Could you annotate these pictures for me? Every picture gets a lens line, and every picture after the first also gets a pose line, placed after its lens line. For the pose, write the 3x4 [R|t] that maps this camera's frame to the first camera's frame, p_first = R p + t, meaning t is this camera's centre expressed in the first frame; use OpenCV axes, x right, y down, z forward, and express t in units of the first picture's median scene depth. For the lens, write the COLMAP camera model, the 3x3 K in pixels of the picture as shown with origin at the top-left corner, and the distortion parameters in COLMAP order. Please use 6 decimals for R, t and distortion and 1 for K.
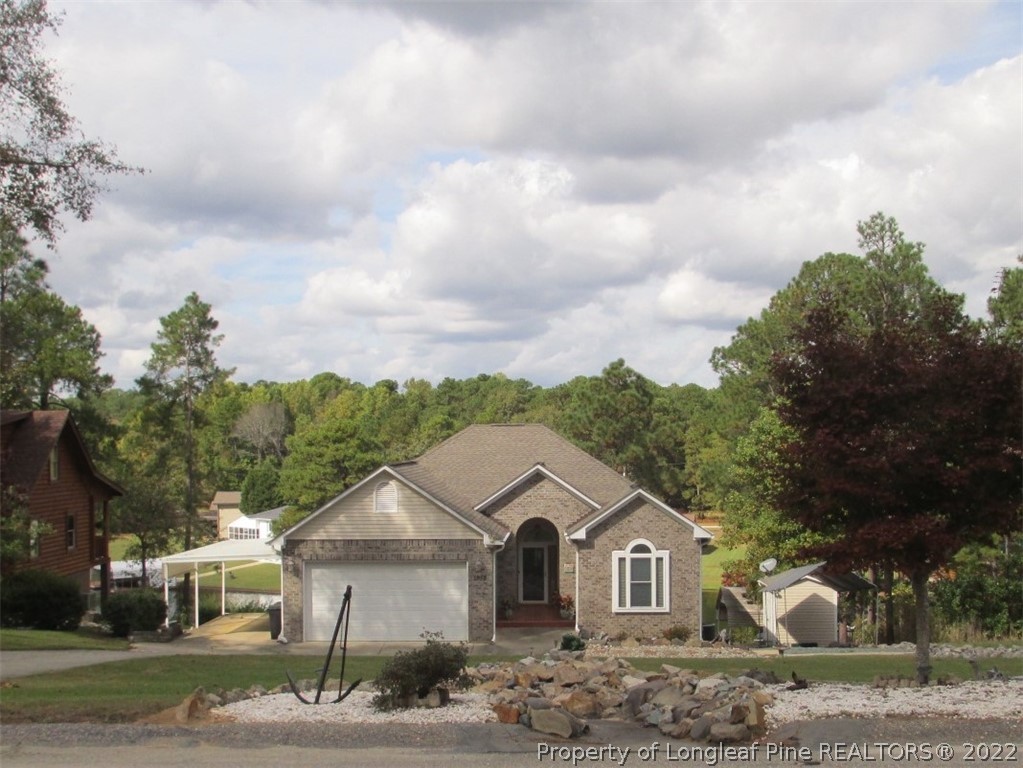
lens RADIAL K [[1198.1, 0, 511.5], [0, 1198.1, 384.0], [0, 0, 1]] dist [-0.170963, -0.015099]
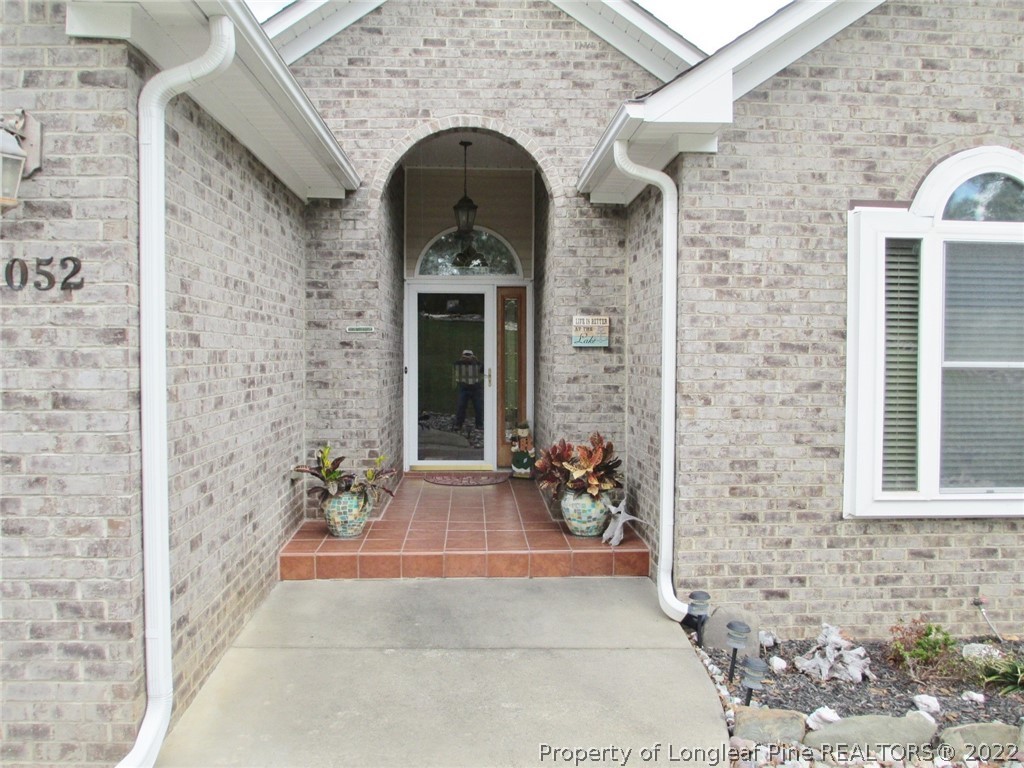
lens RADIAL K [[859.1, 0, 512.0], [0, 859.1, 384.0], [0, 0, 1]] dist [-0.051306, -0.001037]
pose [[0.995800, 0.006885, 0.091292, 0.015777], [-0.014834, 0.996126, 0.086677, 0.157869], [-0.090342, -0.087667, 0.992045, 0.862629]]
